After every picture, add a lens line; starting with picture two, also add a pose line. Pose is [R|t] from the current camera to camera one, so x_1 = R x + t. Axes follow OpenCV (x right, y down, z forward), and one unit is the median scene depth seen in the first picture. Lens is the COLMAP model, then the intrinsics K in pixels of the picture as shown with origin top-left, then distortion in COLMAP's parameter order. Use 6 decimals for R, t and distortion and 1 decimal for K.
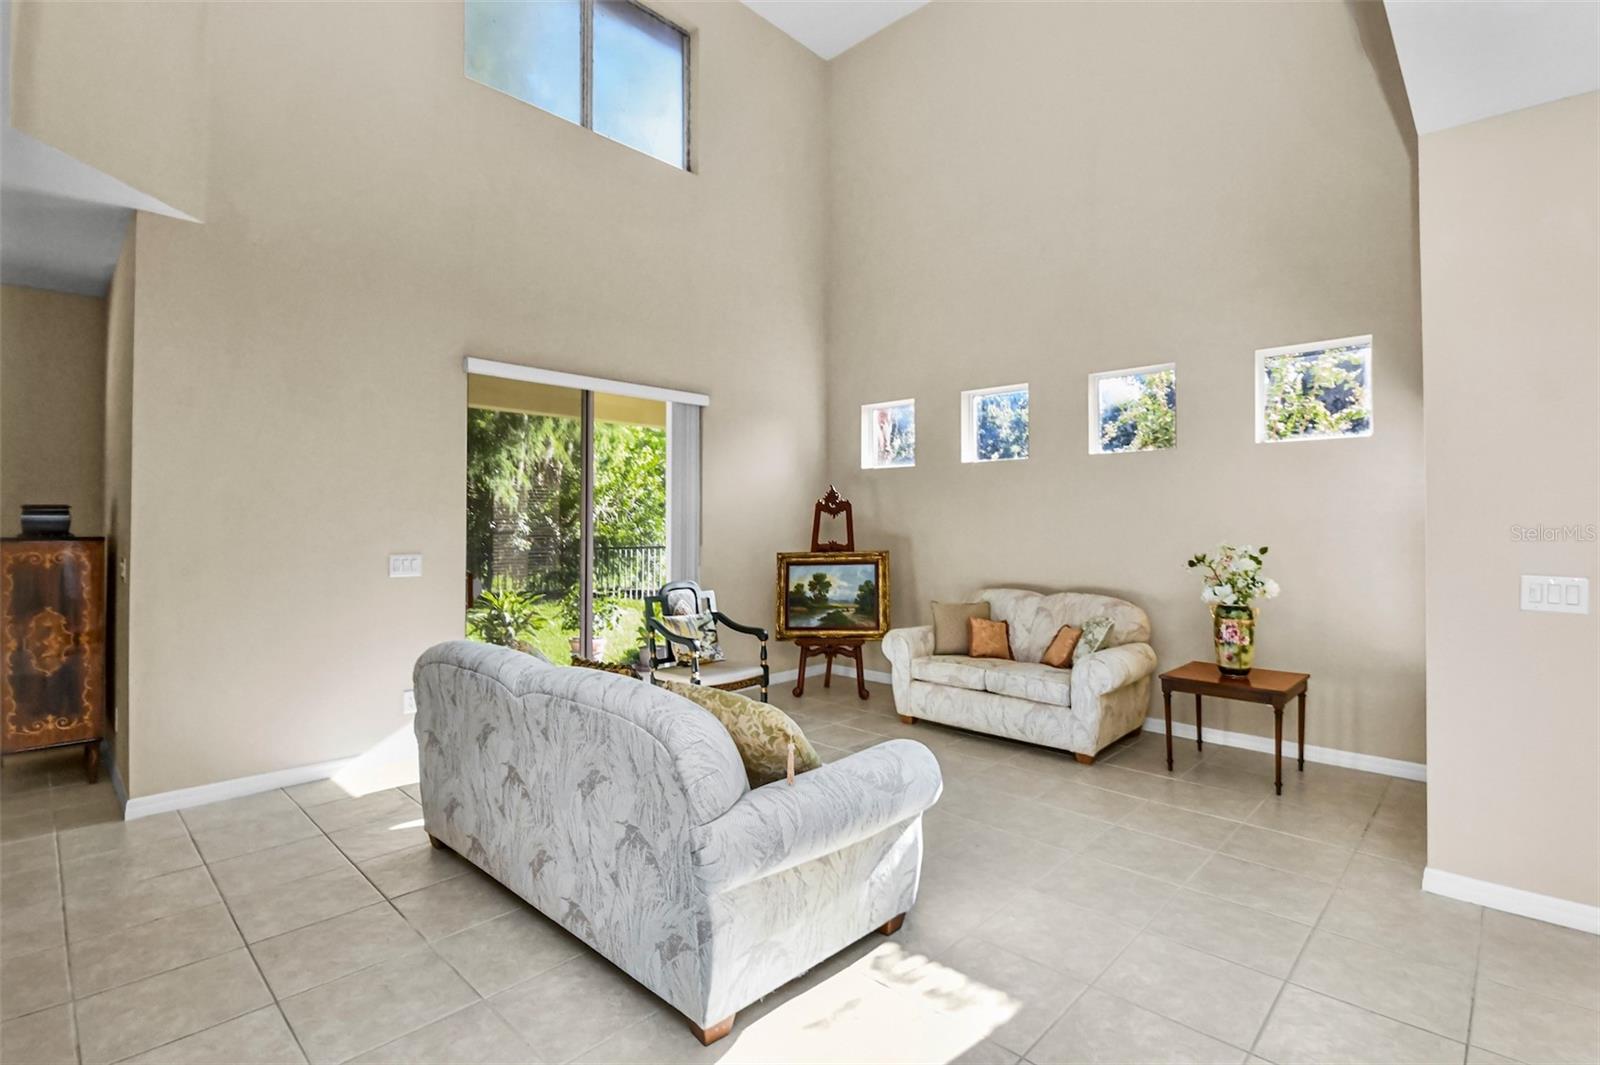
lens RADIAL K [[743.4, 0, 797.7], [0, 743.4, 510.3], [0, 0, 1]] dist [0.000169, -0.005670]
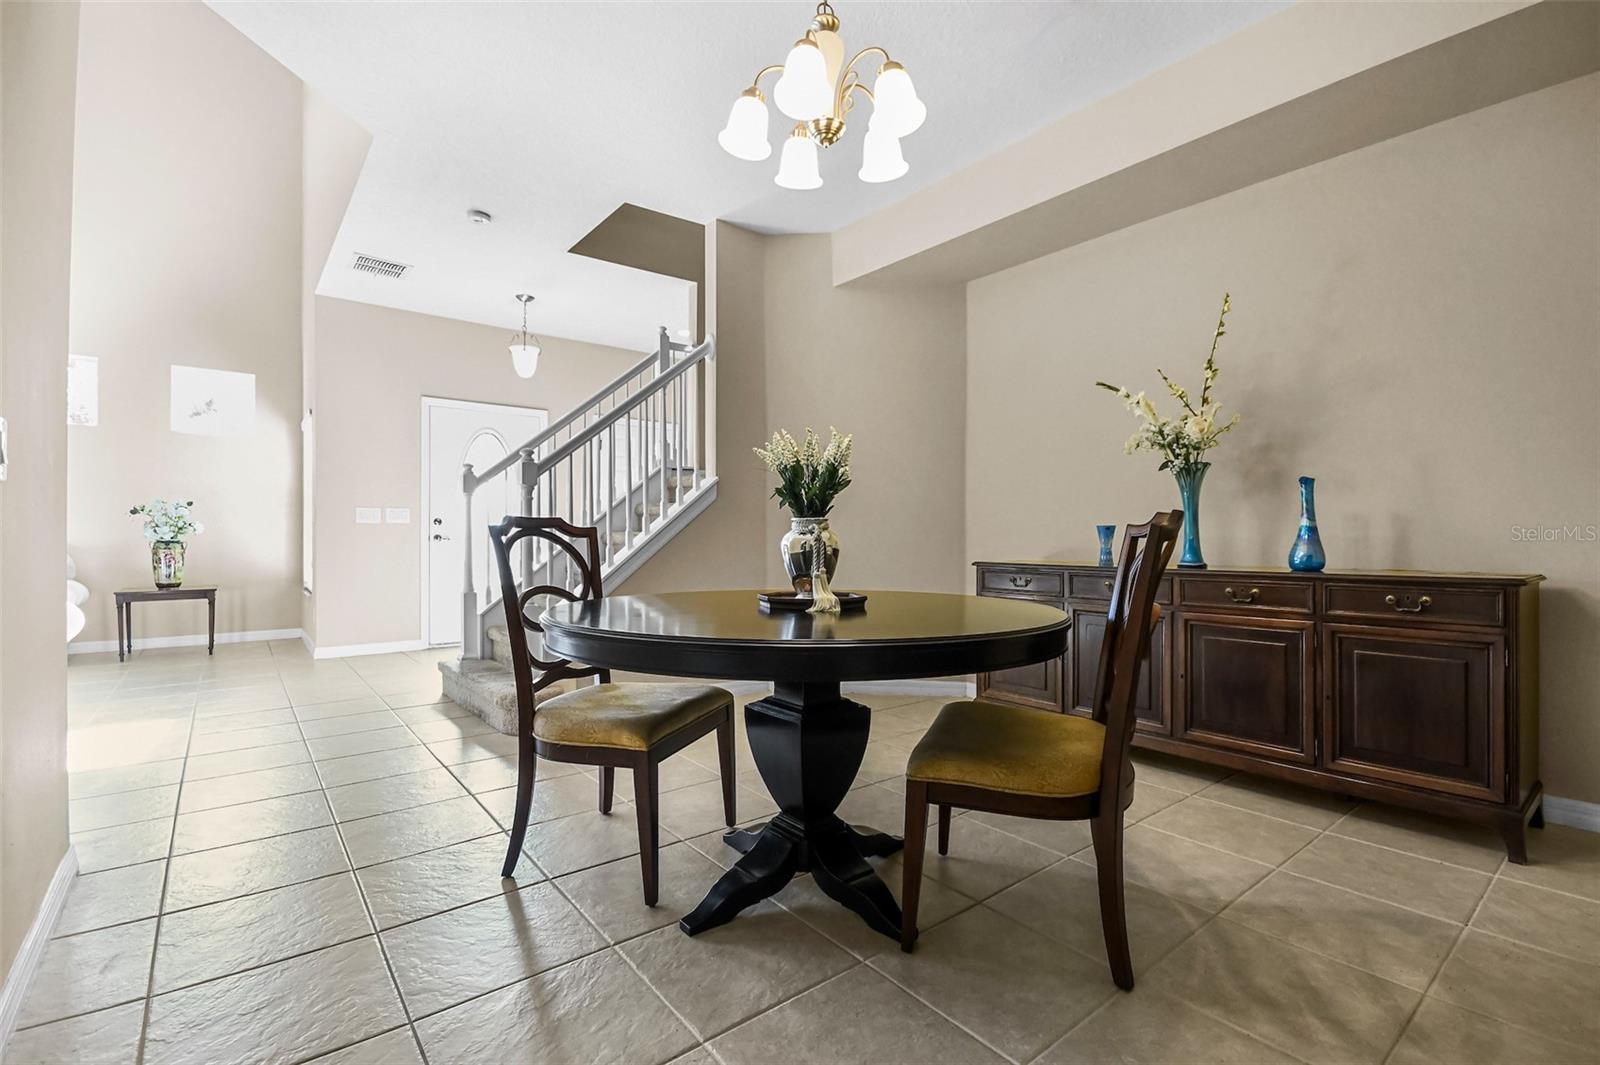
lens RADIAL K [[740.7, 0, 819.2], [0, 740.7, 524.7], [0, 0, 1]] dist [0.005740, -0.002569]
pose [[0.120142, 0.014985, 0.992644, -0.495757], [-0.020205, 0.999716, -0.012646, 0.062137], [-0.992551, -0.018537, 0.120410, -0.312874]]
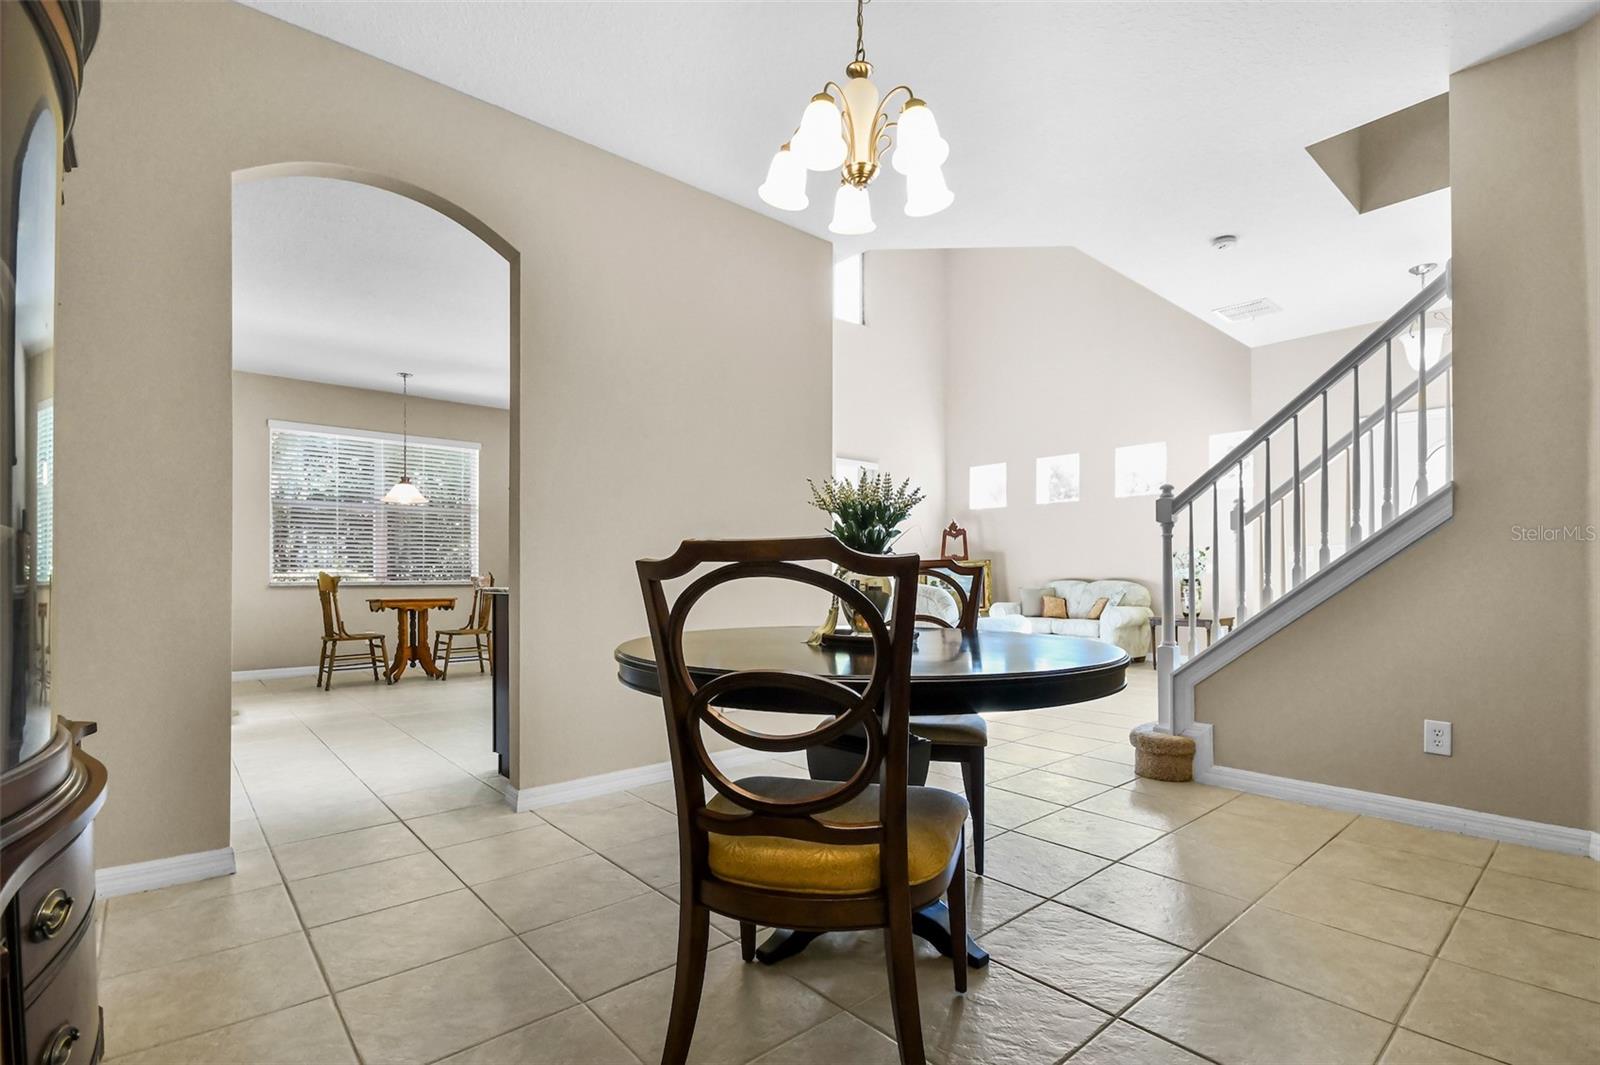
lens RADIAL K [[740.7, 0, 810.2], [0, 740.7, 571.2], [0, 0, 1]] dist [0.005740, -0.002569]
pose [[0.996966, -0.001749, -0.077816, -0.143604], [0.002975, 0.999873, 0.015648, 0.055273], [0.077779, -0.015832, 0.996845, -0.628709]]
